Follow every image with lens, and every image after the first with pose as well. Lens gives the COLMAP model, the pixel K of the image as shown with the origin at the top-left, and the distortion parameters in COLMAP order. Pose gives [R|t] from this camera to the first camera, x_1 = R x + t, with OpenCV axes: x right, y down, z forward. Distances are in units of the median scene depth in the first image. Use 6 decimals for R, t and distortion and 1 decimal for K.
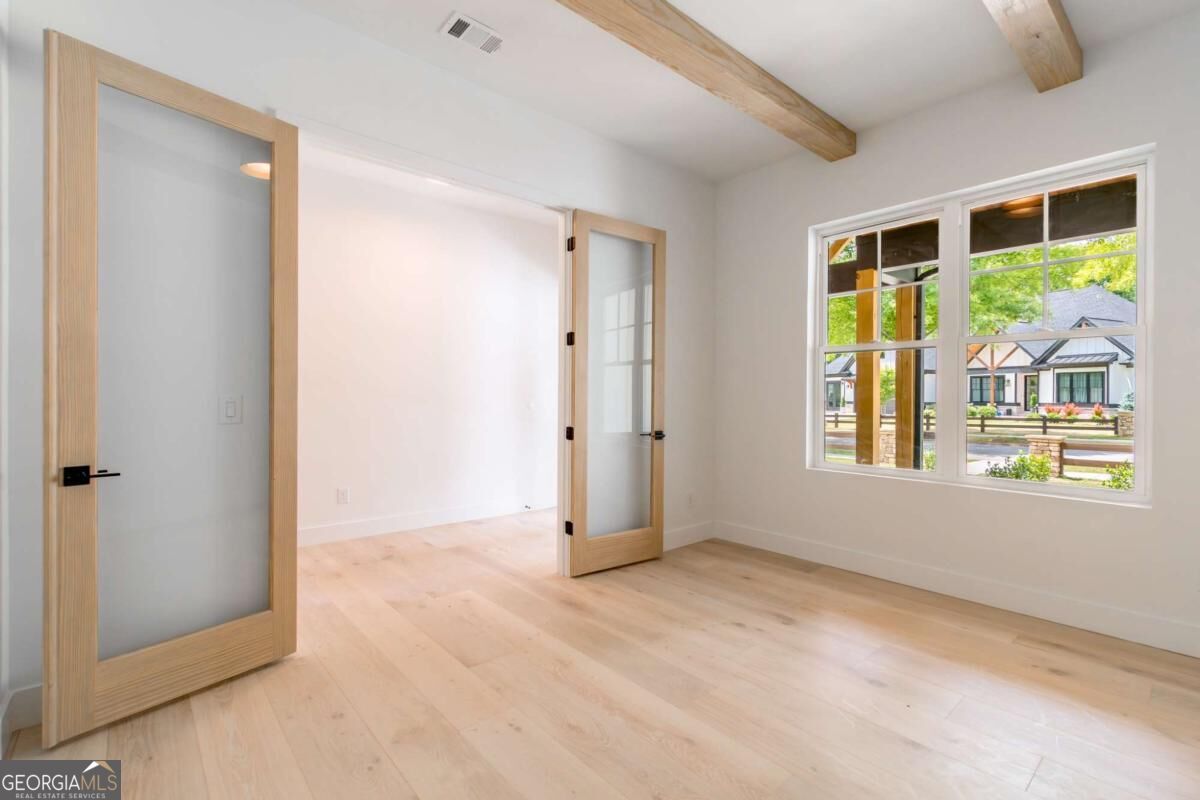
lens RADIAL K [[545.8, 0, 597.7], [0, 545.8, 396.7], [0, 0, 1]] dist [-0.001800, -0.002411]
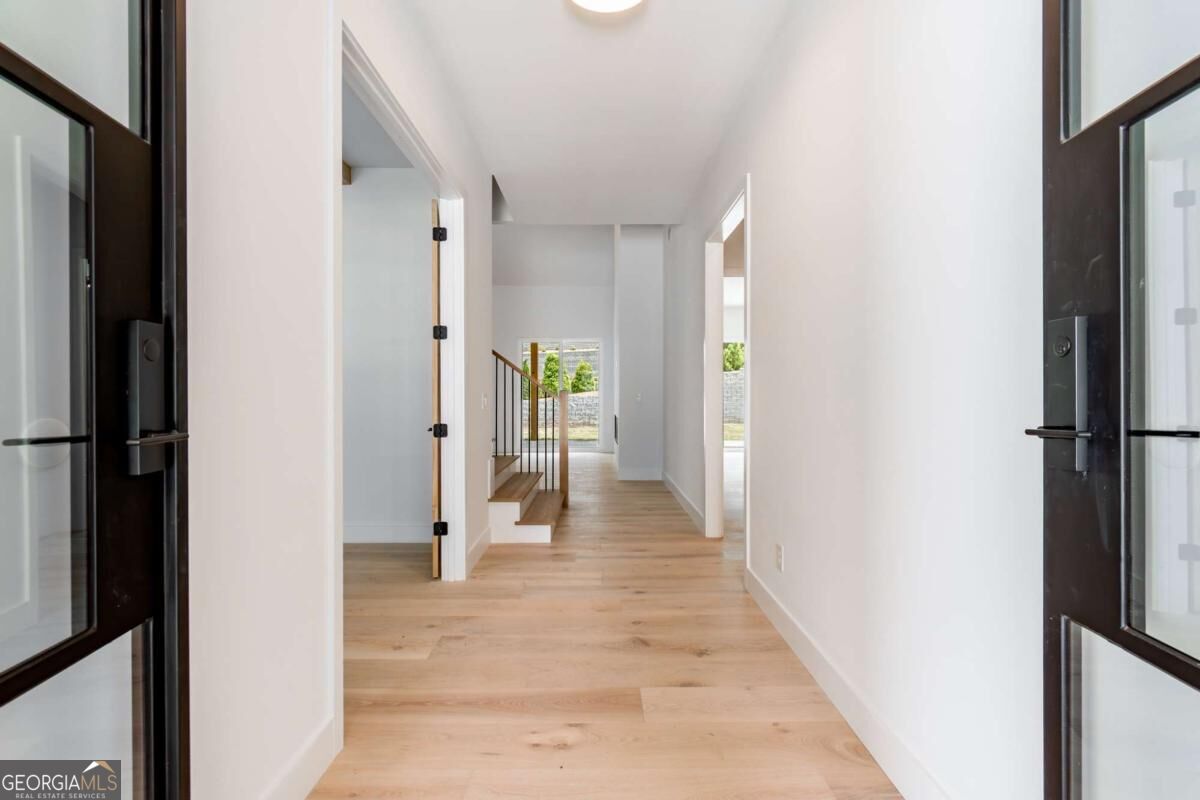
lens RADIAL K [[545.8, 0, 598.4], [0, 545.8, 398.8], [0, 0, 1]] dist [-0.001800, -0.002411]
pose [[-0.653523, -0.002148, -0.756904, 0.473860], [-0.005151, 0.999985, 0.001609, 0.031743], [0.756889, 0.004950, -0.653524, 4.899355]]
